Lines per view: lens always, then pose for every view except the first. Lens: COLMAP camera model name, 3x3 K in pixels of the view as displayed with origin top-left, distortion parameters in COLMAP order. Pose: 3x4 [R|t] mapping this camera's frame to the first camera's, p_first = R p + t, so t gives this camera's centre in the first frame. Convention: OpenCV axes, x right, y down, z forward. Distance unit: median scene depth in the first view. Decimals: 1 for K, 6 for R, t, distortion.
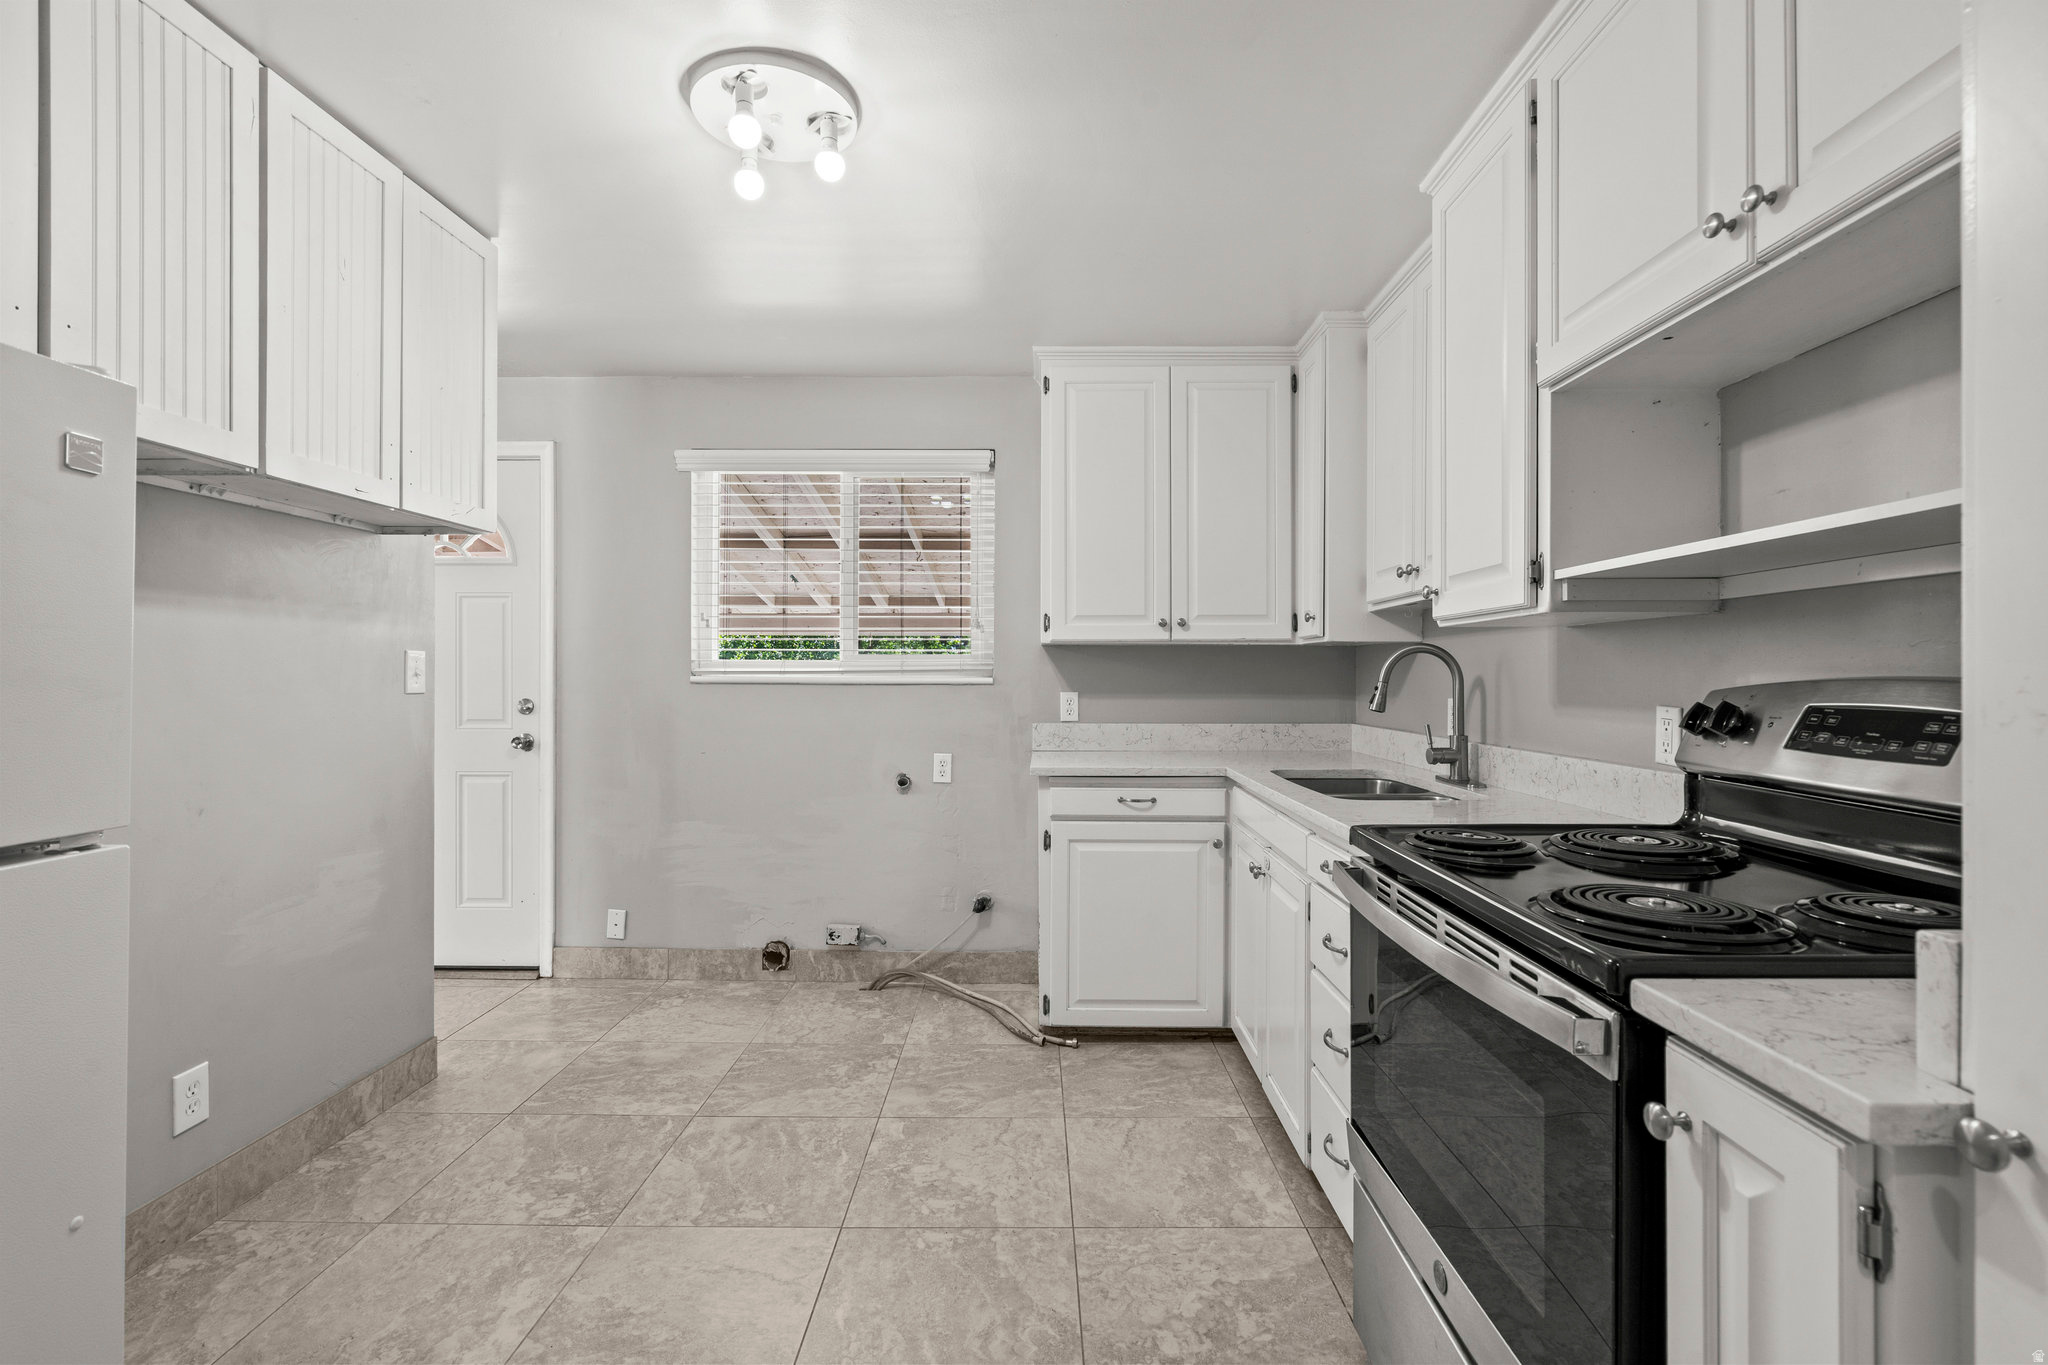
lens RADIAL K [[933.1, 0, 1028.9], [0, 933.1, 676.4], [0, 0, 1]] dist [-0.004283, 0.001059]
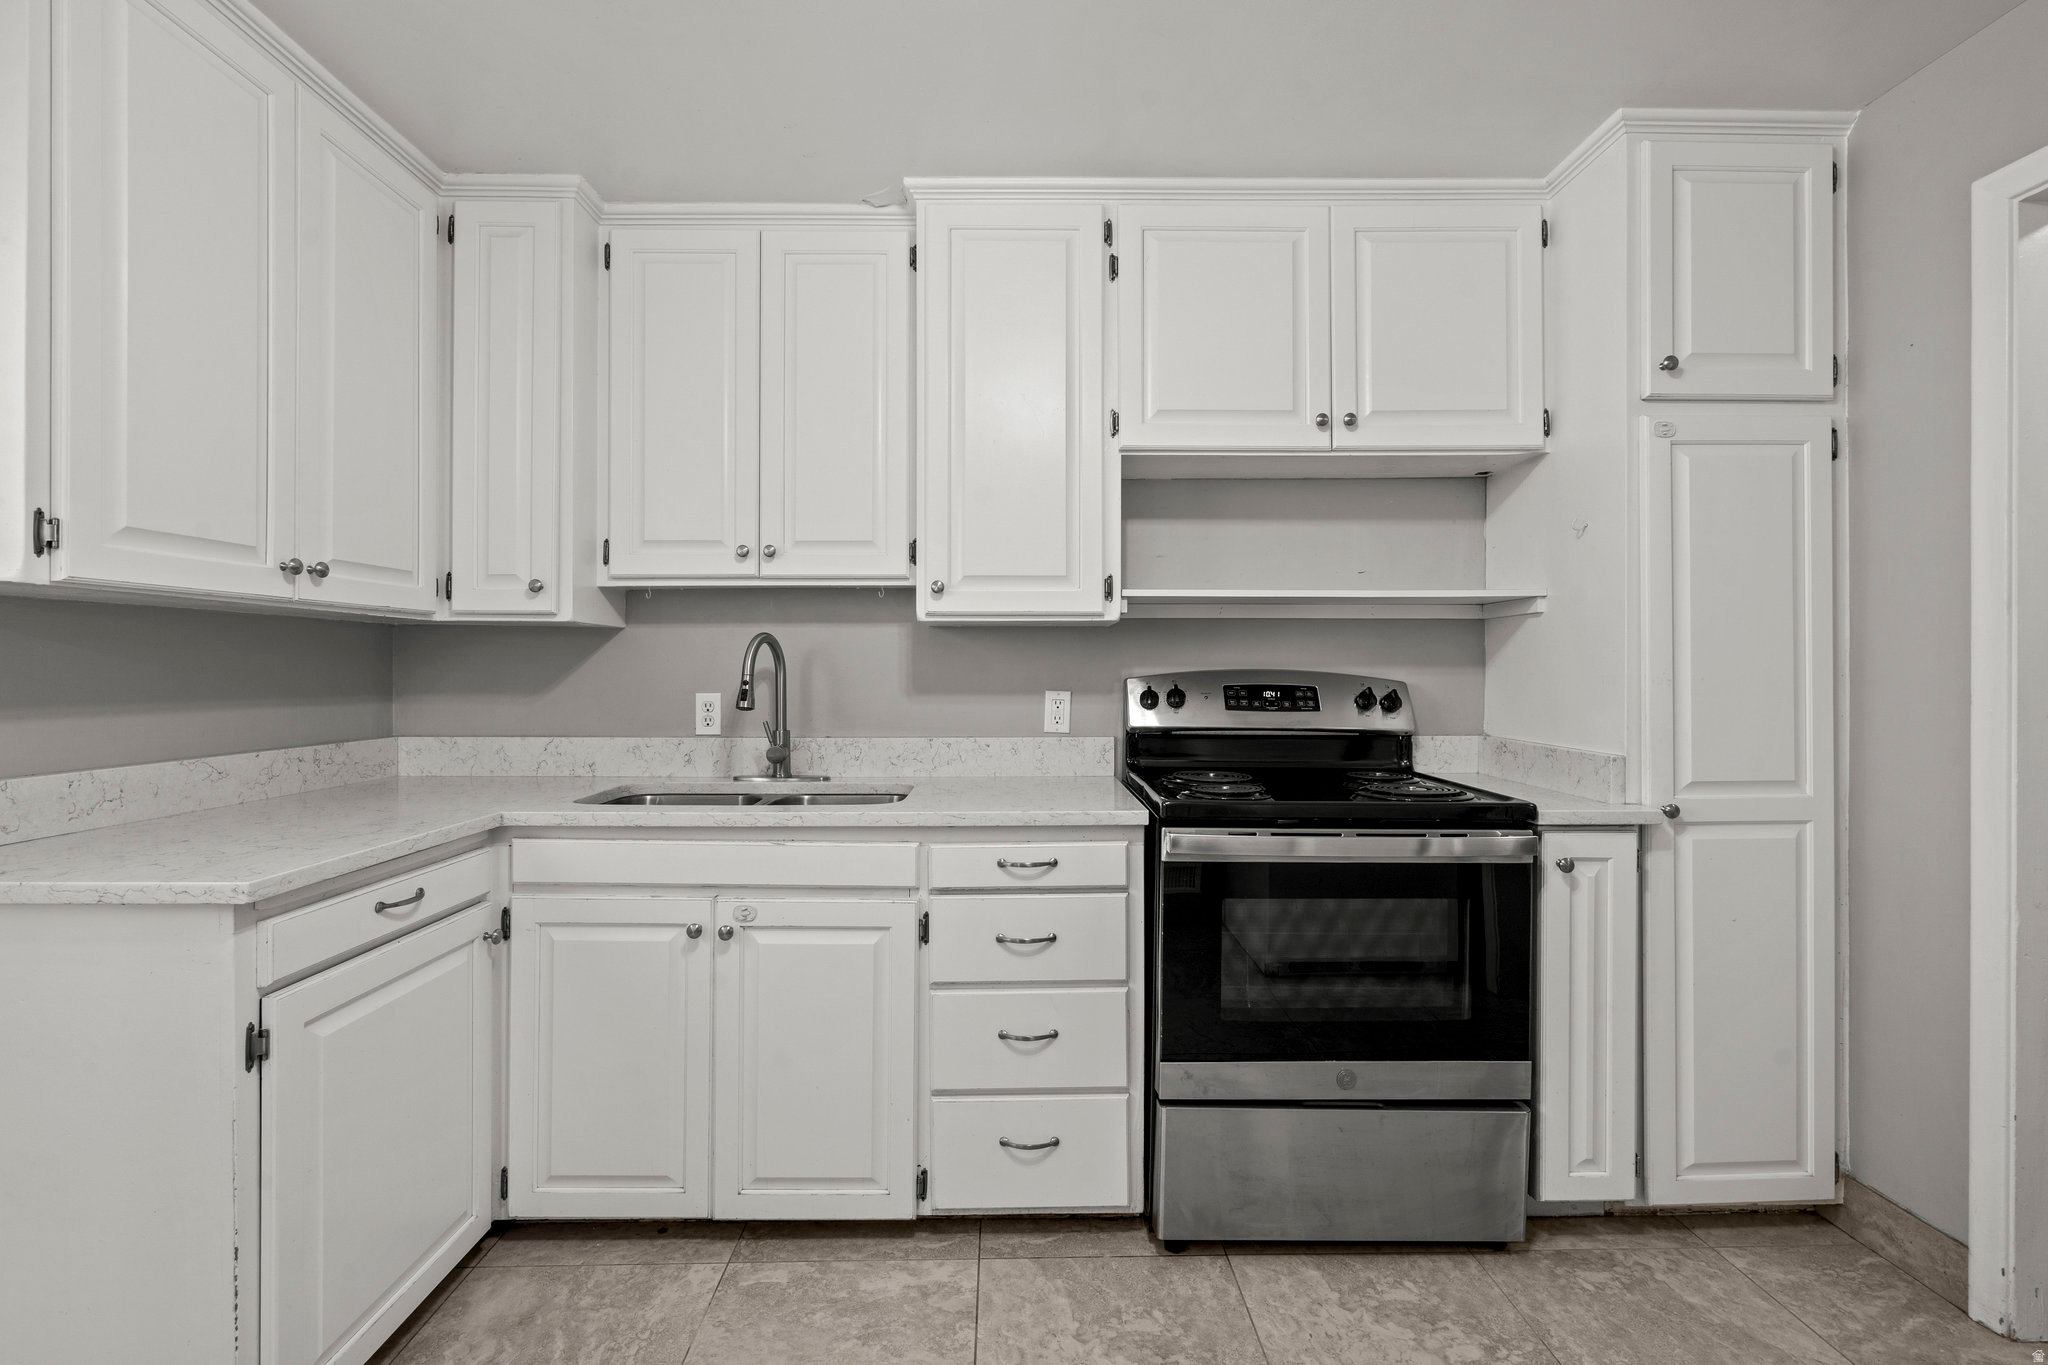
lens RADIAL K [[933.1, 0, 1029.2], [0, 933.1, 667.0], [0, 0, 1]] dist [-0.004283, 0.001059]
pose [[-0.028324, 0.001736, 0.999597, -0.428381], [-0.000486, 0.999998, -0.001751, -0.000164], [-0.999599, -0.000536, -0.028323, 0.655487]]
